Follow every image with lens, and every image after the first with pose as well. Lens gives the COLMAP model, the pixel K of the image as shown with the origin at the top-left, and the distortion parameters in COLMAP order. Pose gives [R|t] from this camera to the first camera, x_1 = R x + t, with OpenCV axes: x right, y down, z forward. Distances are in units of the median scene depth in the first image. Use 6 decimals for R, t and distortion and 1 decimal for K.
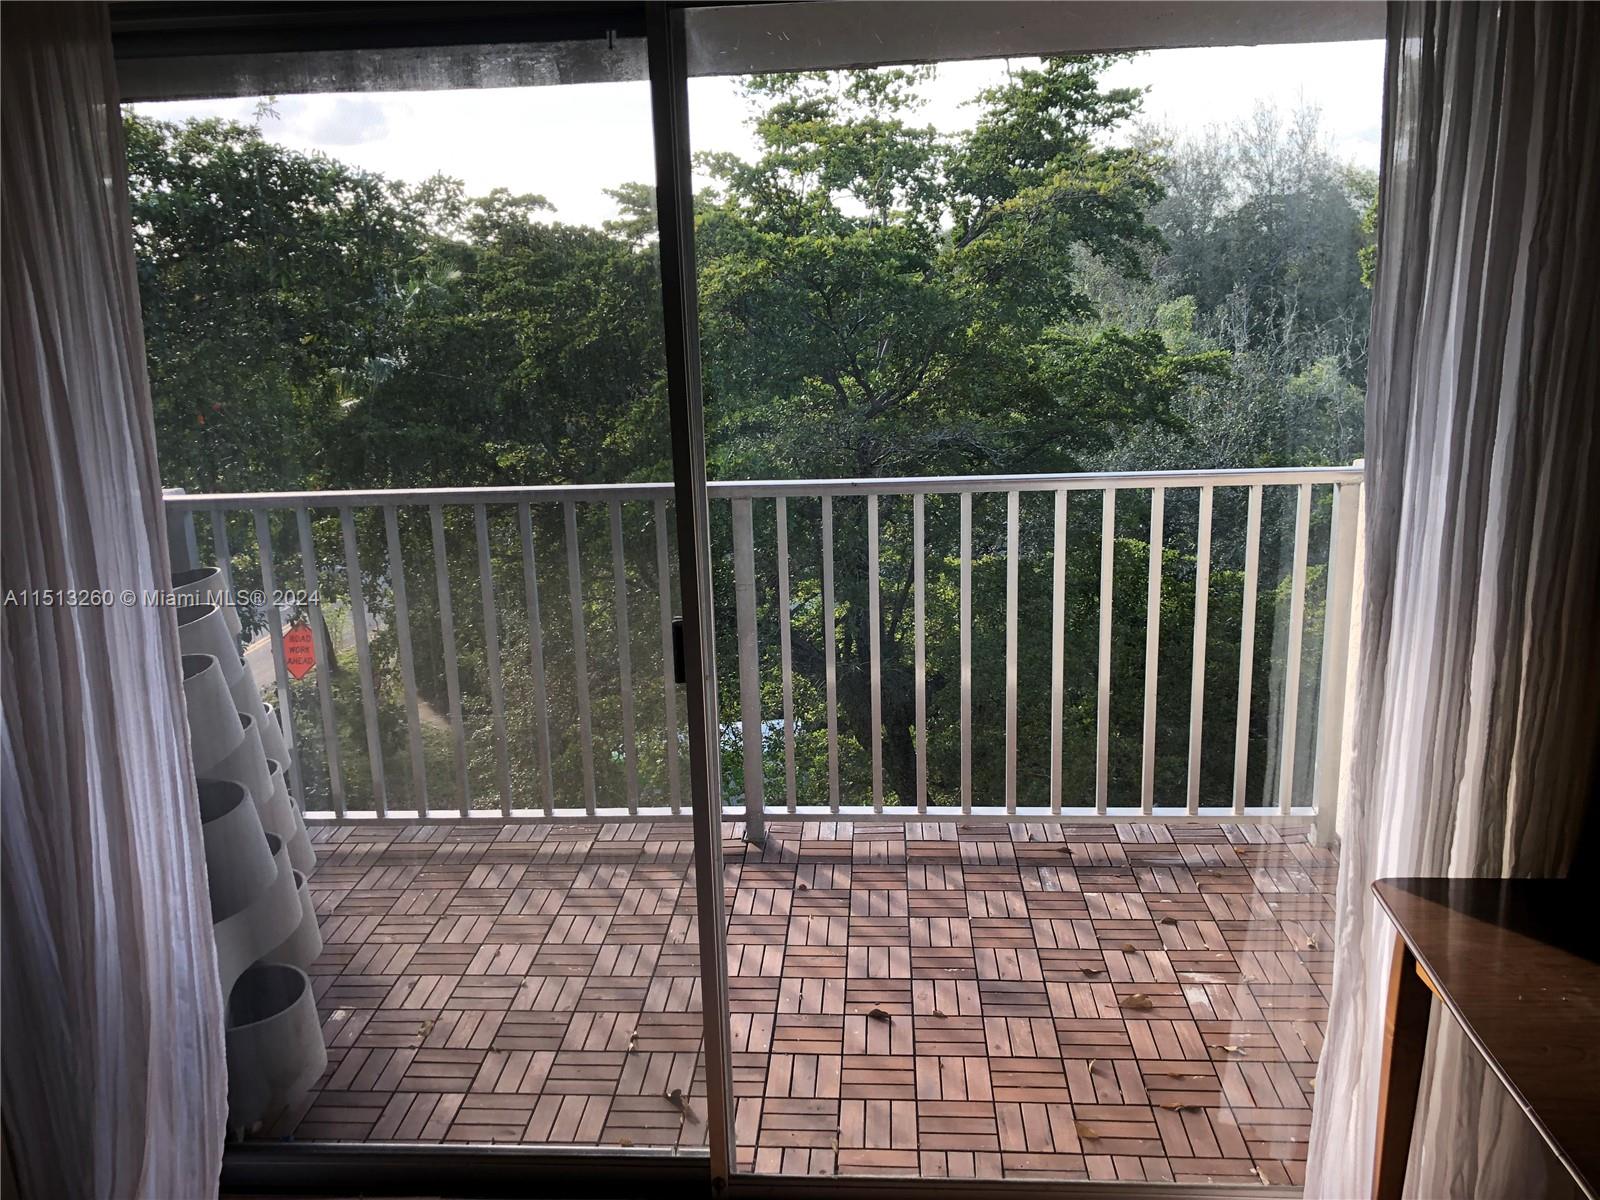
lens RADIAL K [[1310.6, 0, 801.8], [0, 1310.6, 618.4], [0, 0, 1]] dist [0.086860, -0.153475]
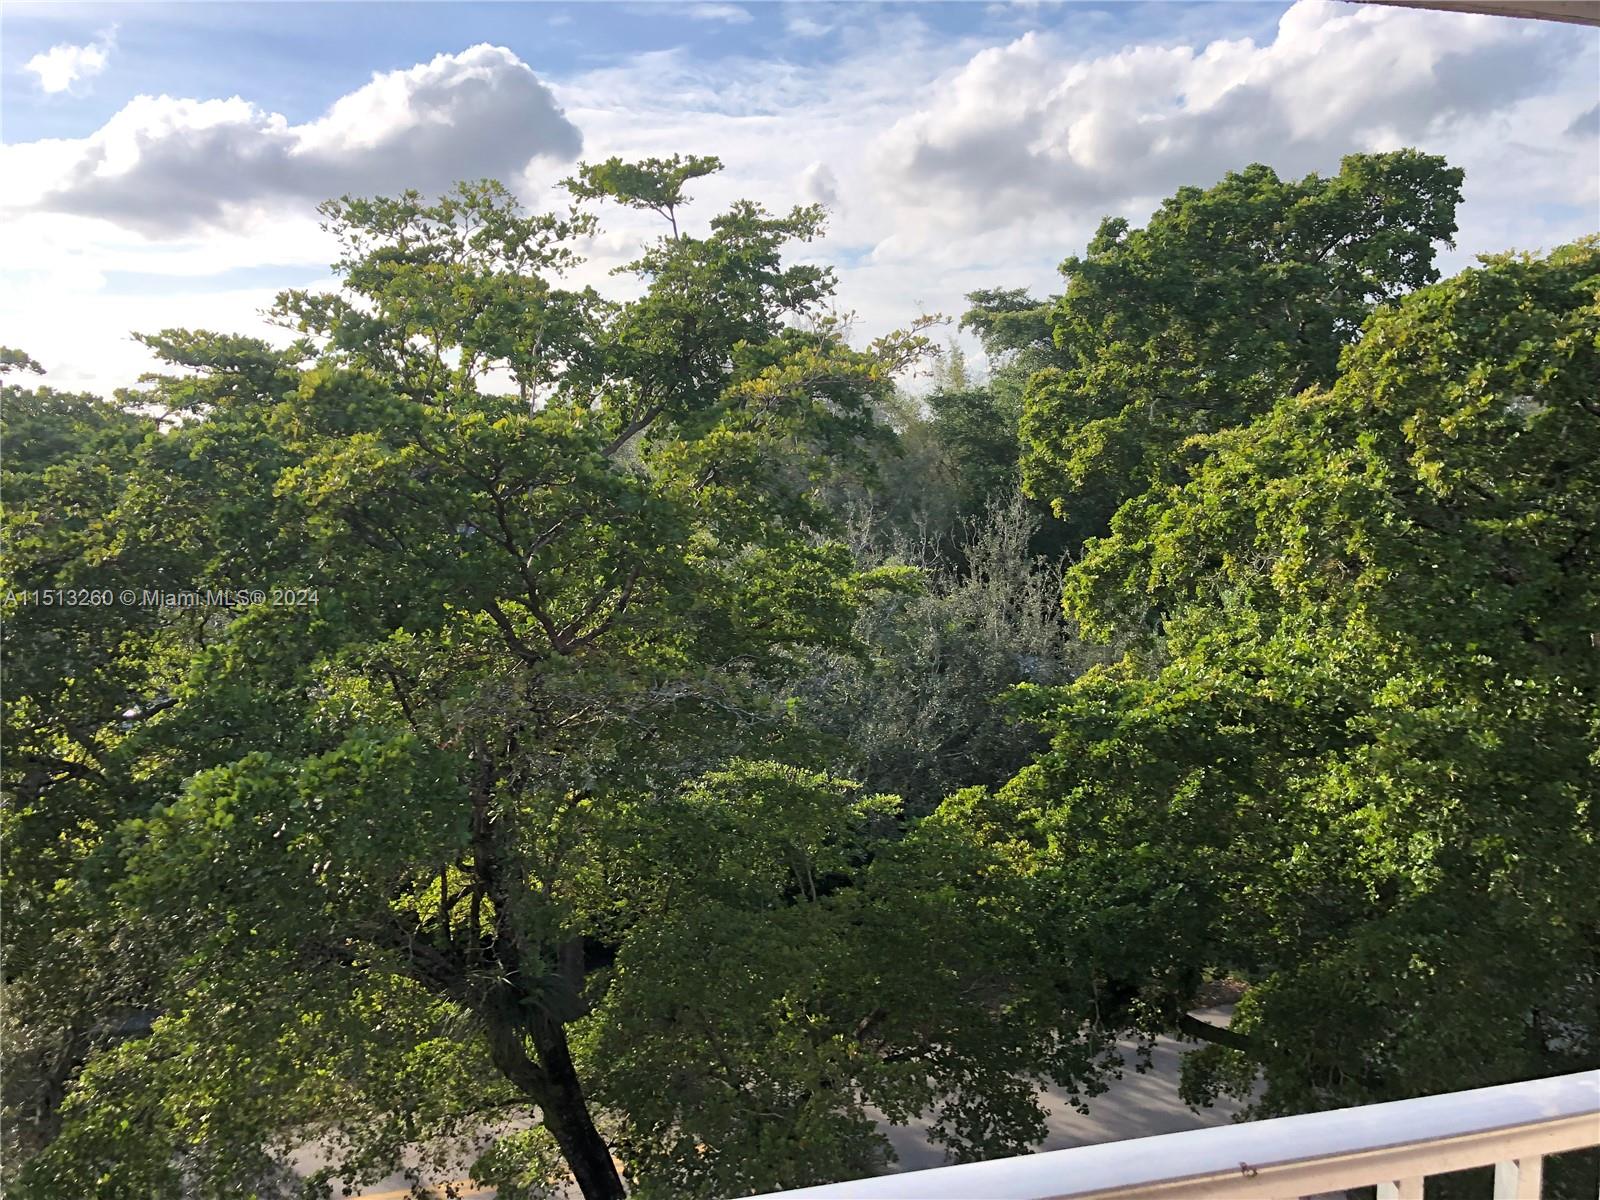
lens RADIAL K [[1302.6, 0, 801.0], [0, 1302.6, 651.8], [0, 0, 1]] dist [0.018590, -0.008807]
pose [[0.939033, -0.021548, 0.343152, -0.055721], [0.061357, 0.992516, -0.105578, -0.064833], [-0.338309, 0.120196, 0.933327, 0.248888]]
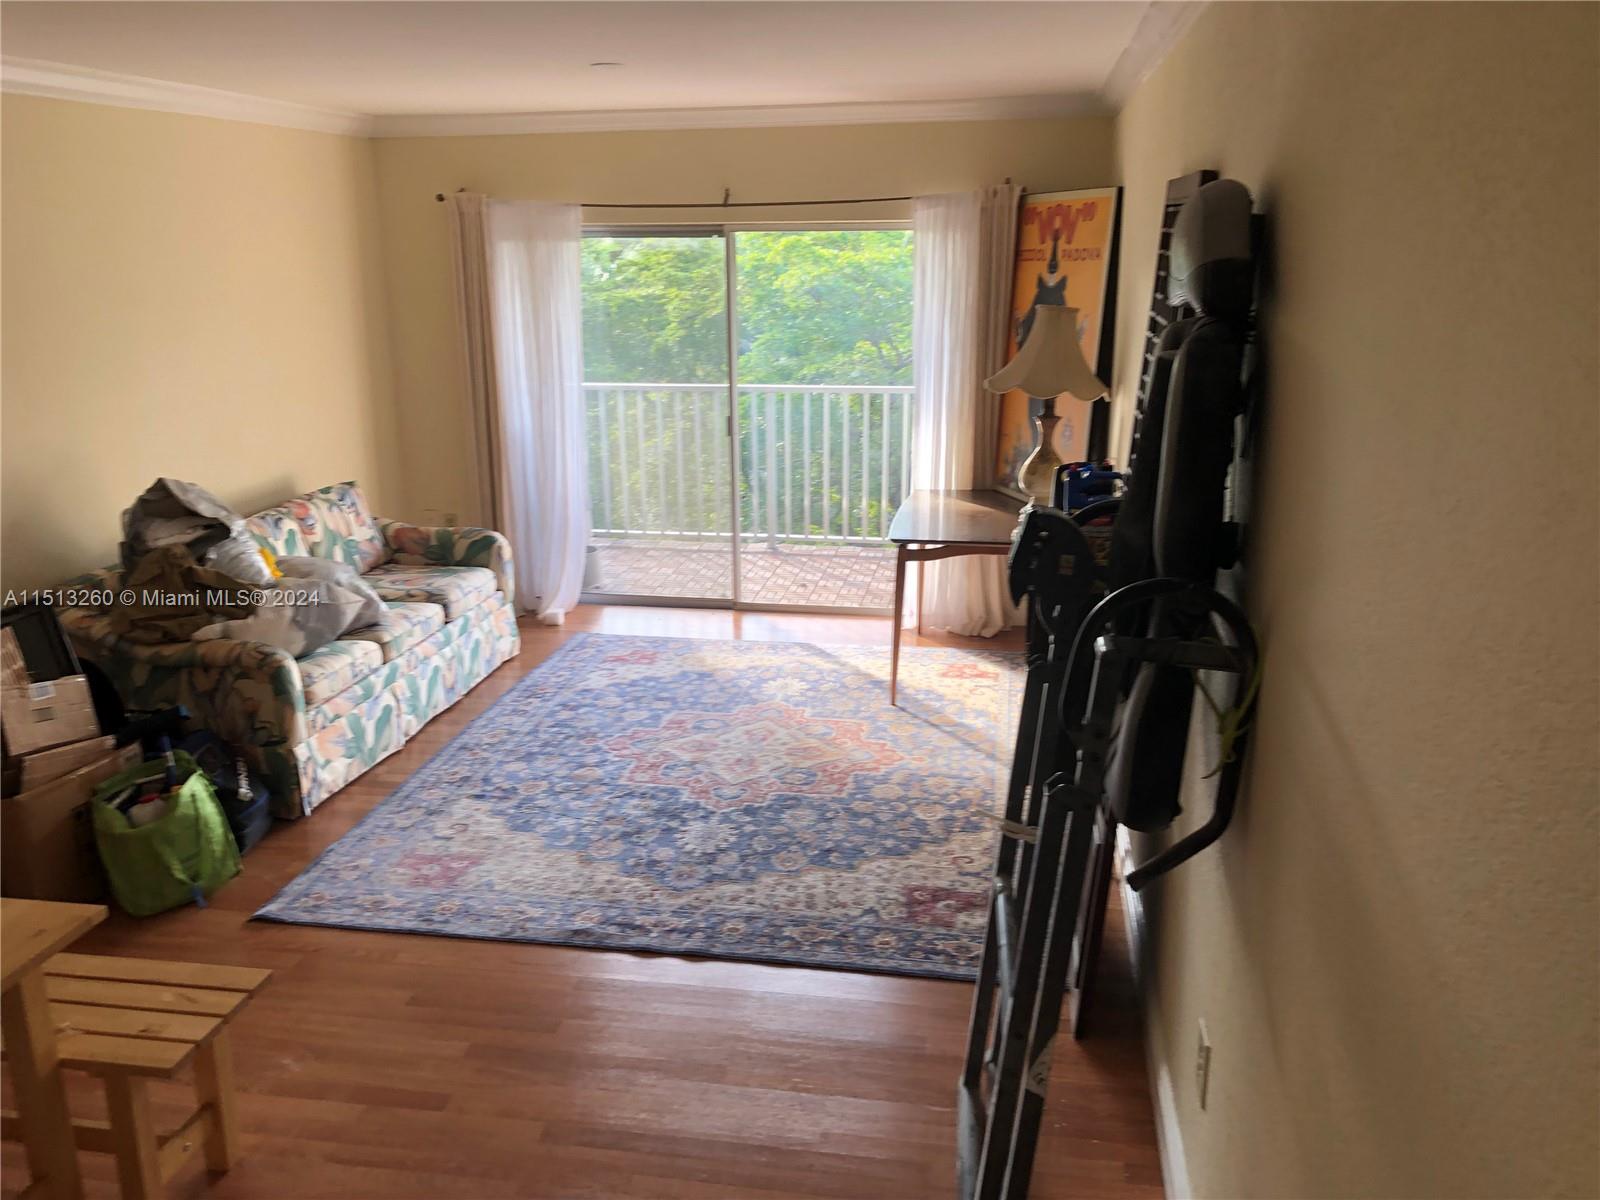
lens RADIAL K [[1310.6, 0, 801.8], [0, 1310.6, 618.4], [0, 0, 1]] dist [0.086860, -0.153475]
pose [[0.994537, 0.051947, -0.090536, 0.082570], [-0.049489, 0.998348, 0.029193, 0.080721], [0.091903, -0.024553, 0.995465, -0.449887]]
